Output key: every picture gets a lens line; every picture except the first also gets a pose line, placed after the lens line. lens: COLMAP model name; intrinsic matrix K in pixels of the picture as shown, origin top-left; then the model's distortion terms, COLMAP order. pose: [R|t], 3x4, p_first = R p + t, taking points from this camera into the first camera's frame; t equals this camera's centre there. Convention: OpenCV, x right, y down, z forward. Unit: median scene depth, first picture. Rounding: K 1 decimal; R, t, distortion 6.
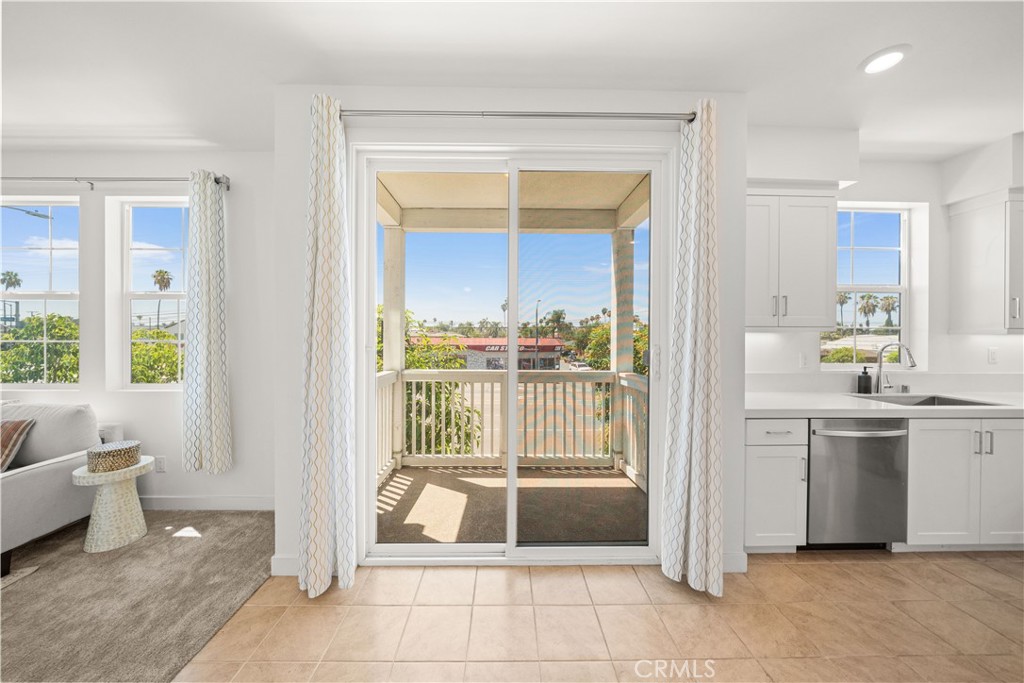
lens RADIAL K [[348.1, 0, 507.9], [0, 348.1, 338.8], [0, 0, 1]] dist [-0.006988, 0.000171]
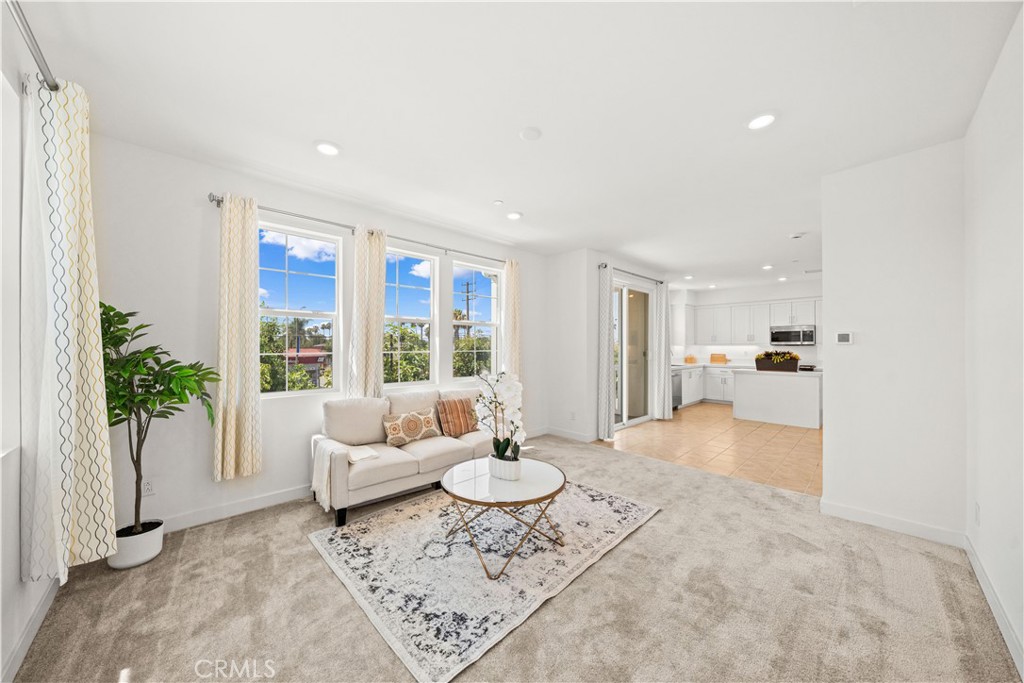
lens RADIAL K [[348.1, 0, 508.8], [0, 348.1, 341.4], [0, 0, 1]] dist [-0.006988, 0.000171]
pose [[0.737692, 0.005892, 0.675112, -2.098921], [0.008016, 0.999815, -0.017485, -0.008153], [-0.675090, 0.018311, 0.737508, -0.366125]]
